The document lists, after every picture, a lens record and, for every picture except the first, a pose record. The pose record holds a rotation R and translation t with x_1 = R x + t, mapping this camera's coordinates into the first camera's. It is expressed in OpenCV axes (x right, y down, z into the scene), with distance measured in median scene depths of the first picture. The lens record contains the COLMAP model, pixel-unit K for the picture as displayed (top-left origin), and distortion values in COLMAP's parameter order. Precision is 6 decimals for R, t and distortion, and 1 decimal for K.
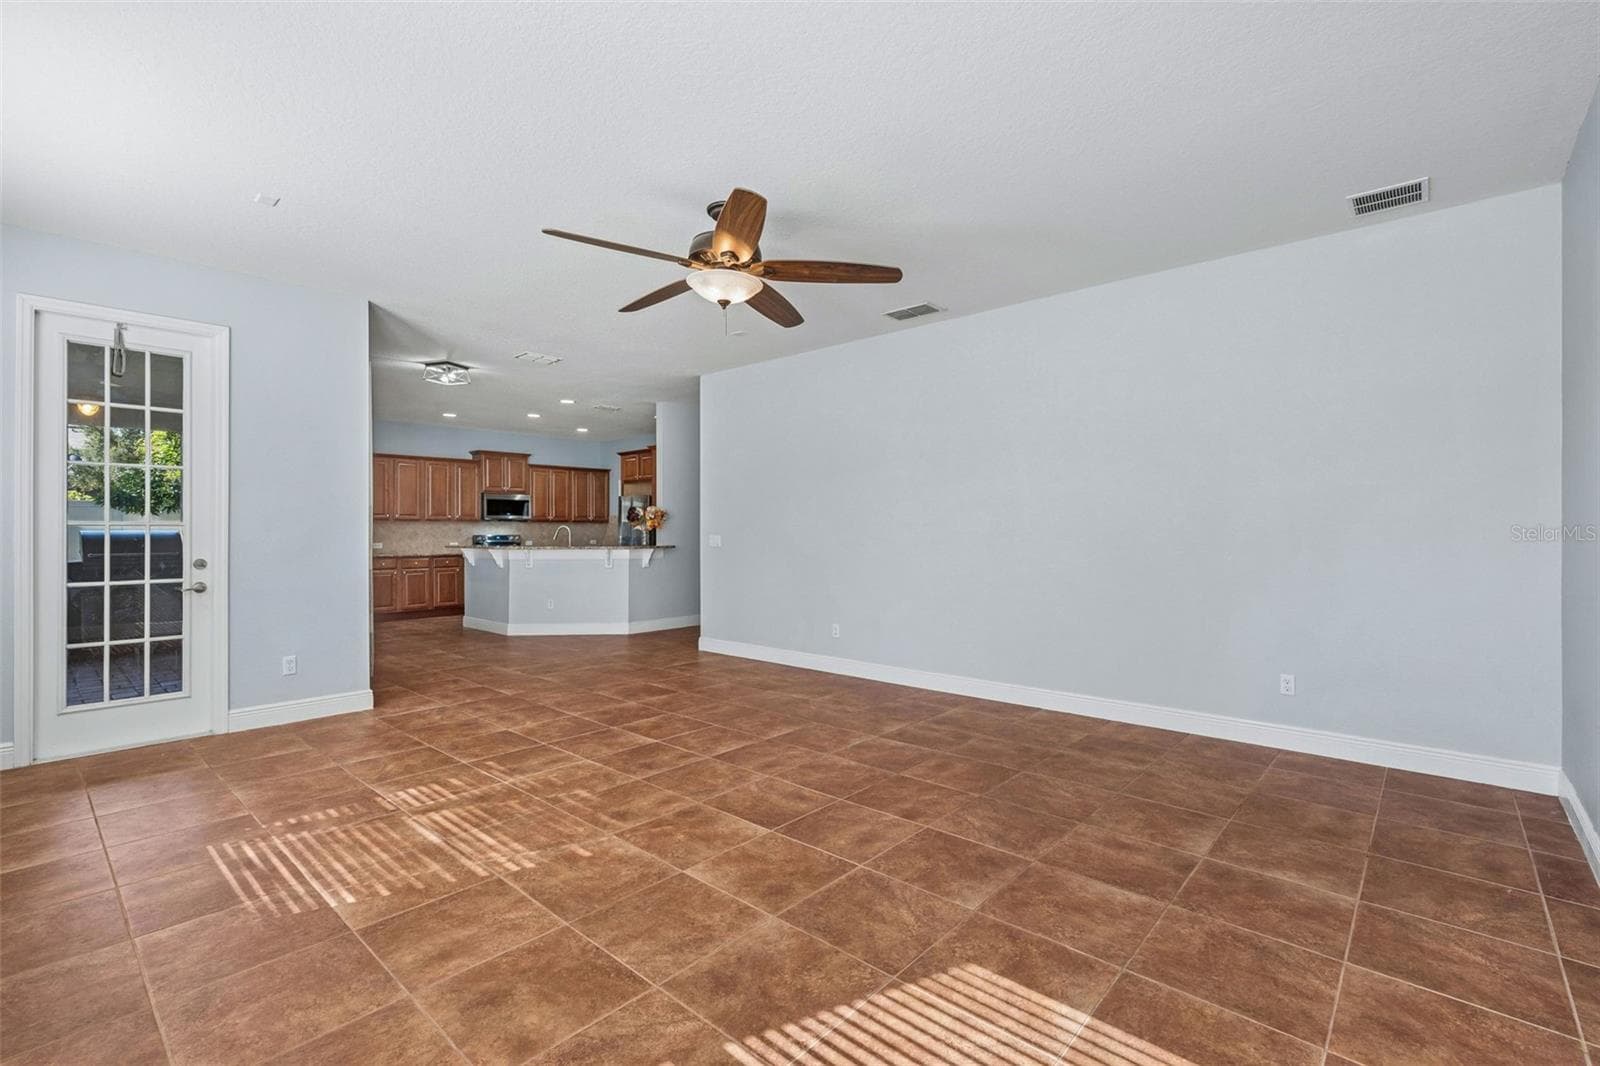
lens RADIAL K [[715.0, 0, 800.0], [0, 715.0, 533.0], [0, 0, 1]] dist [0.003061, 0.000266]
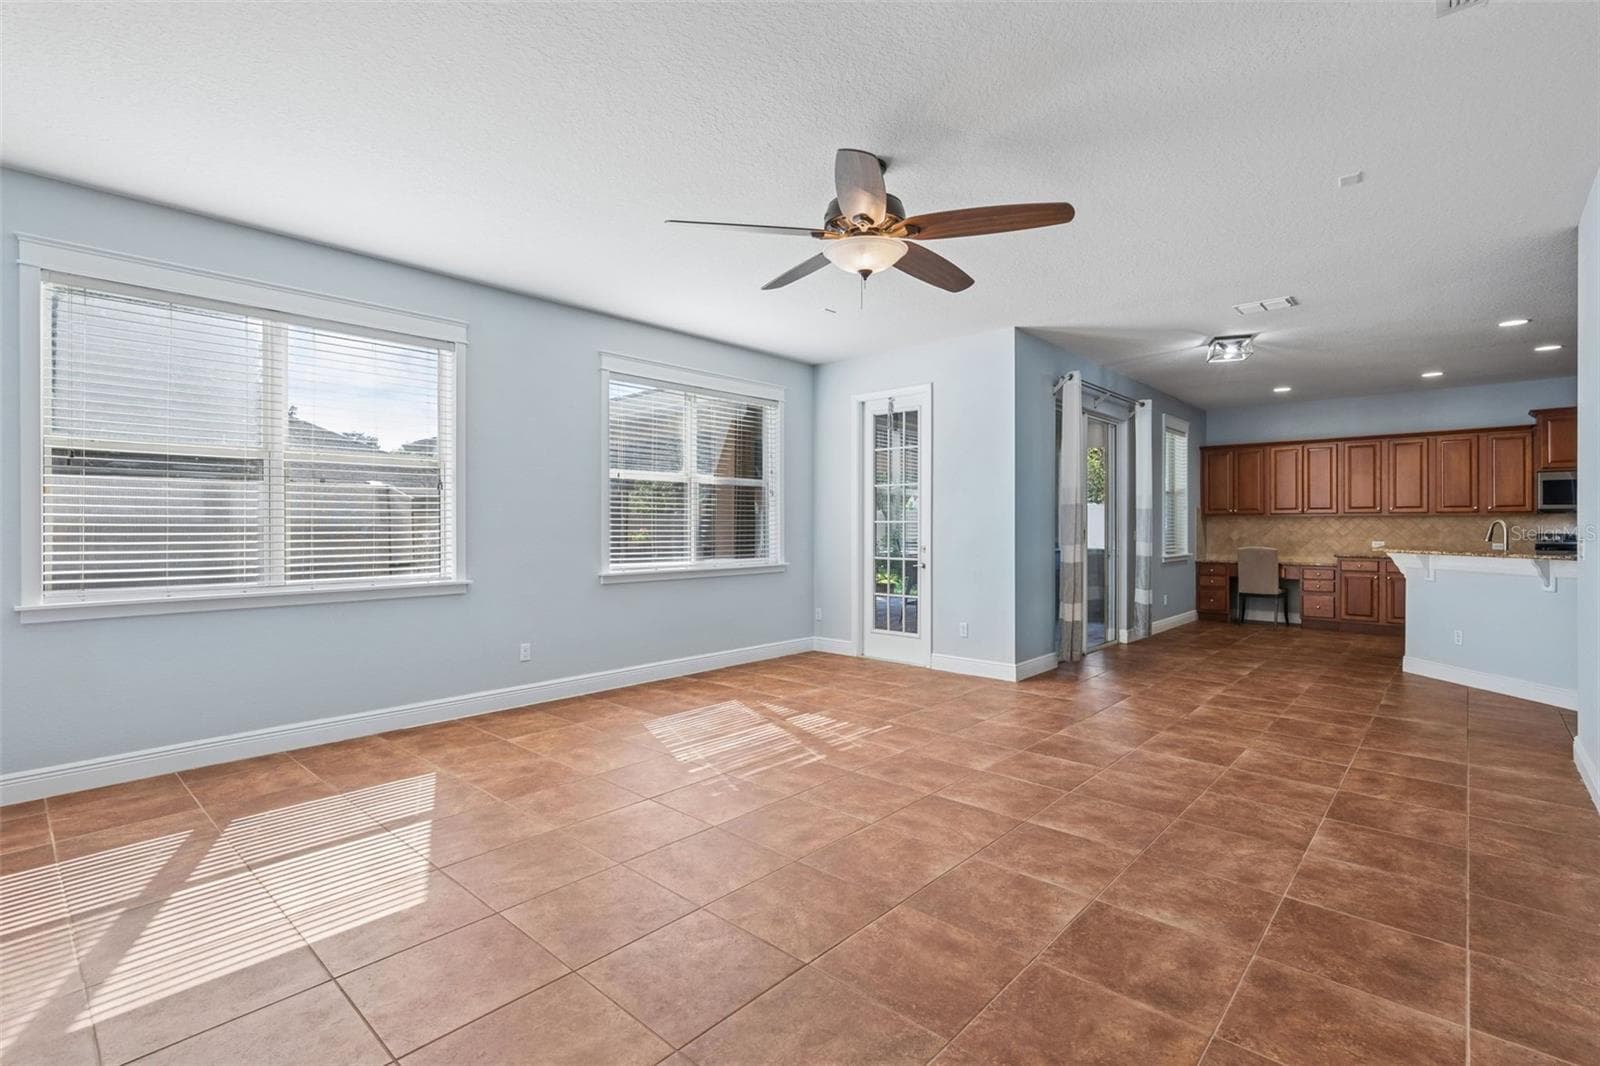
lens RADIAL K [[733.9, 0, 800.0], [0, 733.9, 533.0], [0, 0, 1]] dist [0.004594, 0.000344]
pose [[-0.008390, 0.011283, -0.999901, 0.633297], [-0.003939, 0.999928, 0.011316, -0.005894], [0.999957, 0.004033, -0.008345, 0.720890]]
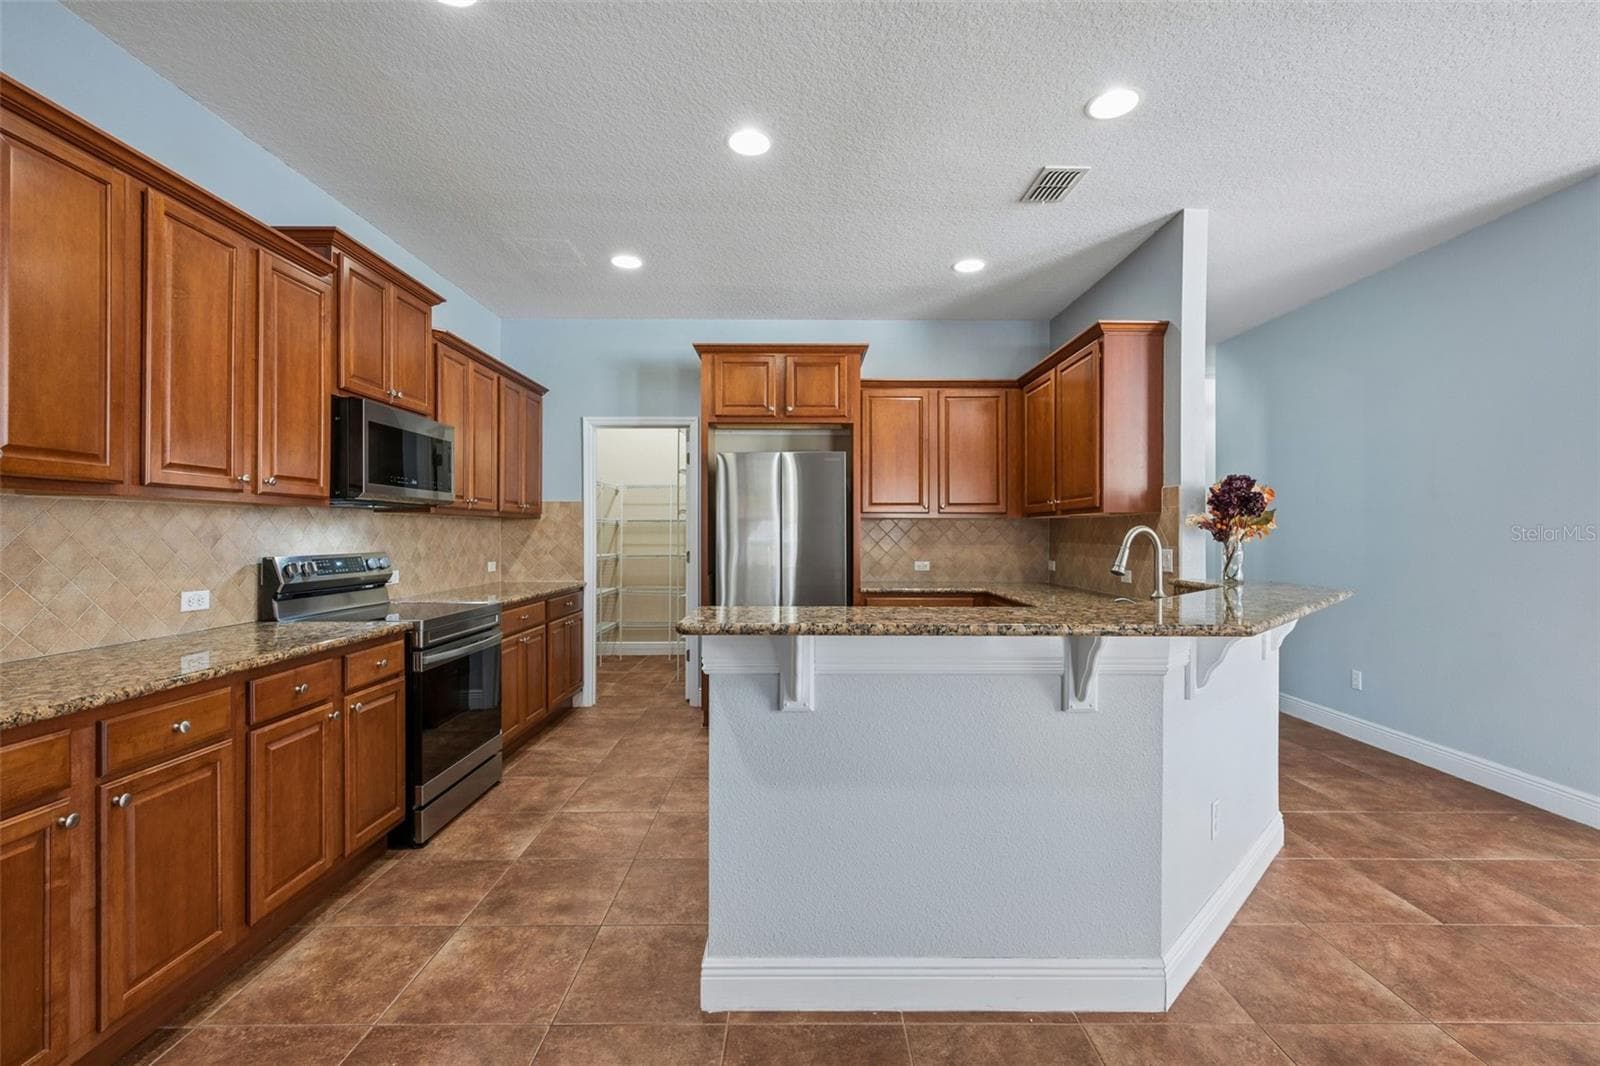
lens RADIAL K [[697.0, 0, 800.0], [0, 697.0, 533.0], [0, 0, 1]] dist [0.002248, 0.000390]
pose [[0.742990, 0.003532, 0.669293, -1.172853], [0.000225, 0.999985, -0.005527, -0.010688], [-0.669302, 0.004257, 0.742978, 1.672719]]
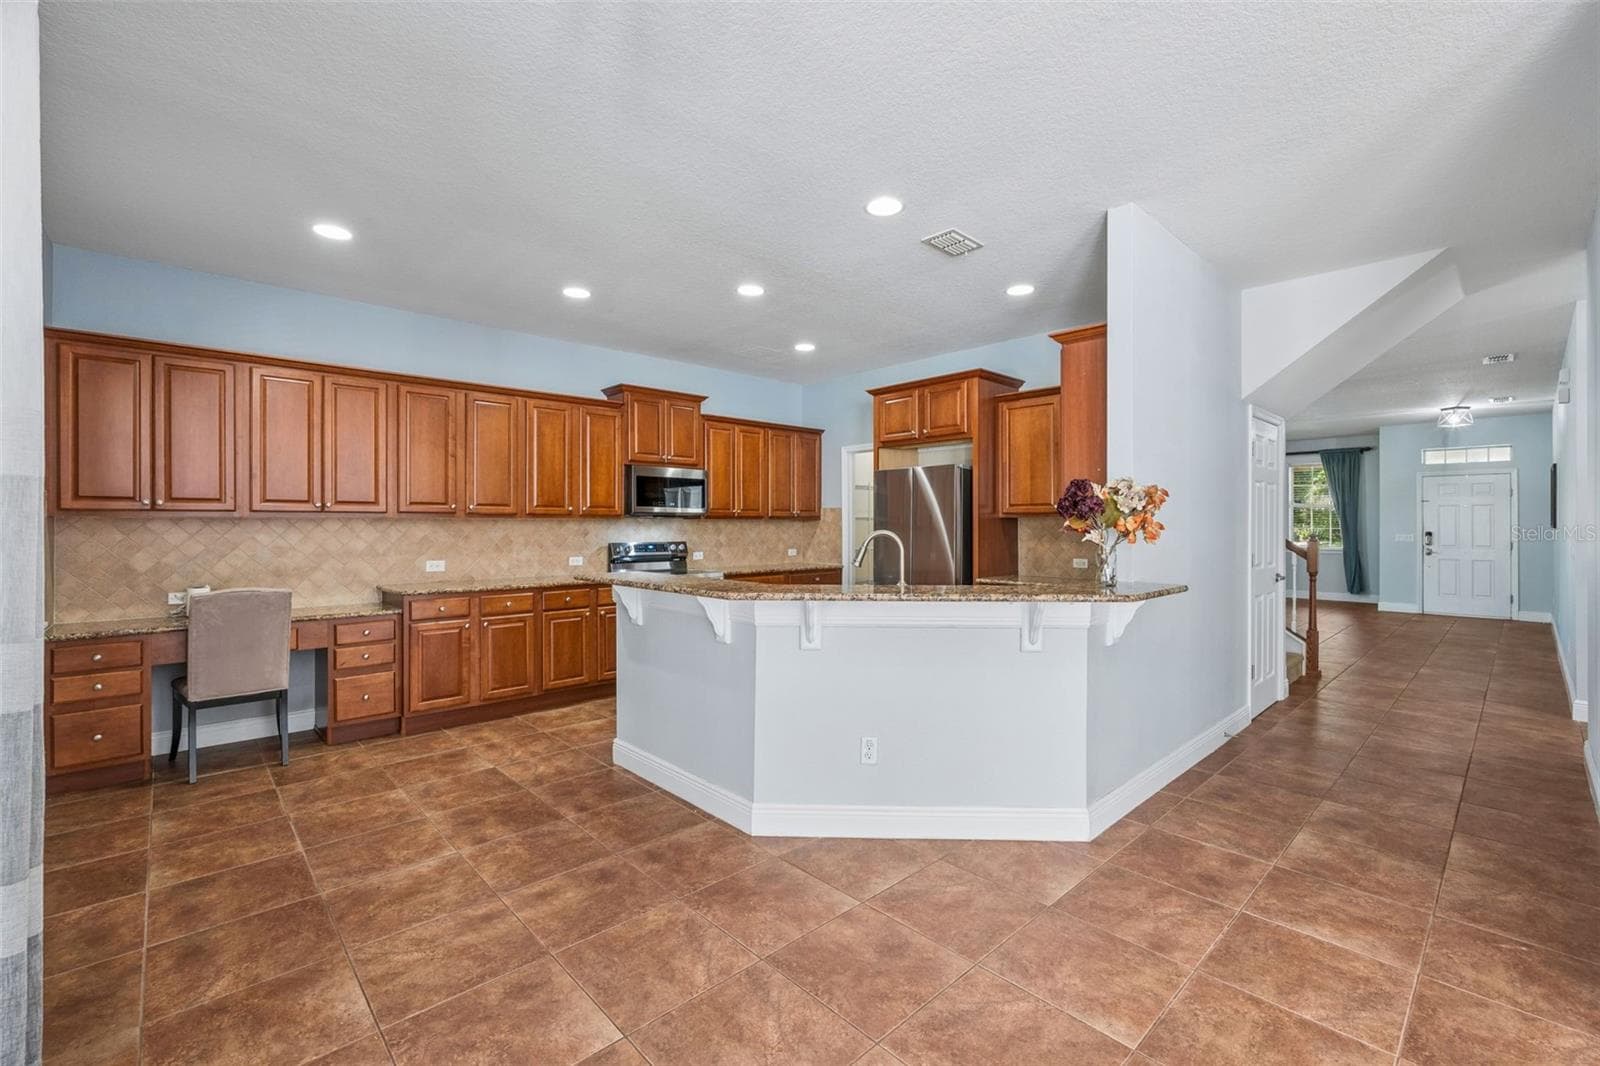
lens RADIAL K [[681.8, 0, 800.0], [0, 681.8, 533.0], [0, 0, 1]] dist [-0.001226, 0.000124]
pose [[0.996041, 0.002783, -0.088847, -0.649206], [-0.002056, 0.999964, 0.008269, -0.022420], [0.088867, -0.008054, 0.996011, 1.212284]]
